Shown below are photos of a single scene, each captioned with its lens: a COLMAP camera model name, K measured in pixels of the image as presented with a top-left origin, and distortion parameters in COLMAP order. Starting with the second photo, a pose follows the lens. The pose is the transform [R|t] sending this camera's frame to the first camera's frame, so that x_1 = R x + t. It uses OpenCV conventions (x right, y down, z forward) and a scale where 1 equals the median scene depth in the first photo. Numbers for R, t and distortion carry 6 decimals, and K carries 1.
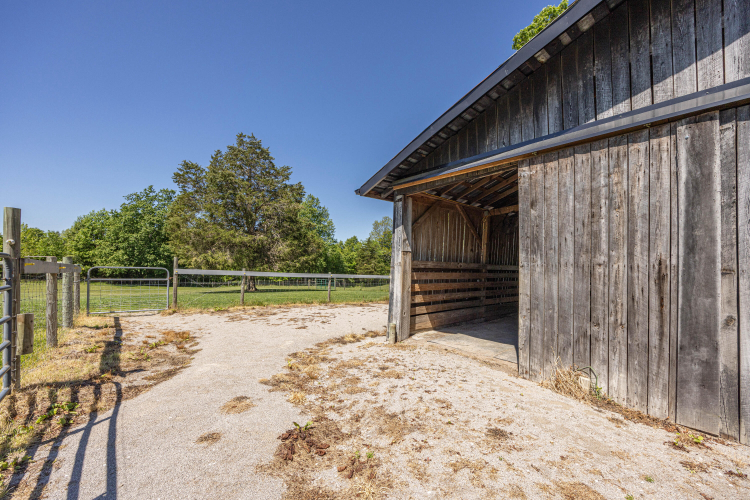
lens RADIAL K [[305.6, 0, 374.3], [0, 305.6, 259.5], [0, 0, 1]] dist [0.000151, -0.000037]
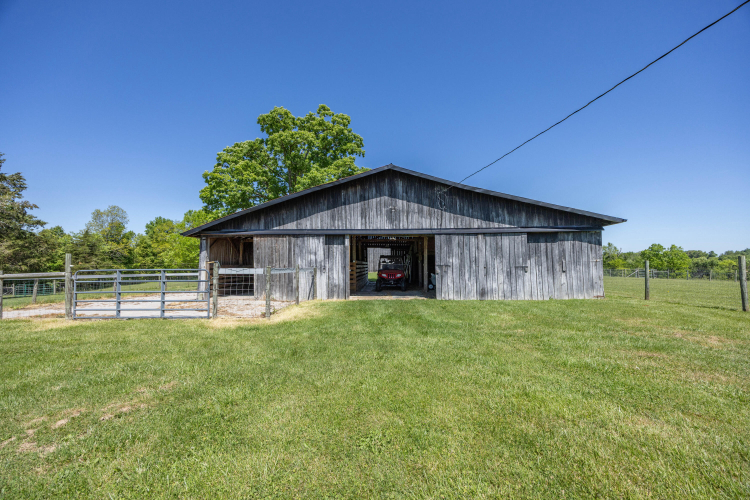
lens RADIAL K [[305.6, 0, 374.3], [0, 305.6, 259.5], [0, 0, 1]] dist [0.000151, -0.000037]
pose [[0.715740, -0.015558, 0.698194, -0.609507], [0.004100, 0.999828, 0.018077, -0.078037], [-0.698355, -0.010076, 0.715680, -1.536081]]
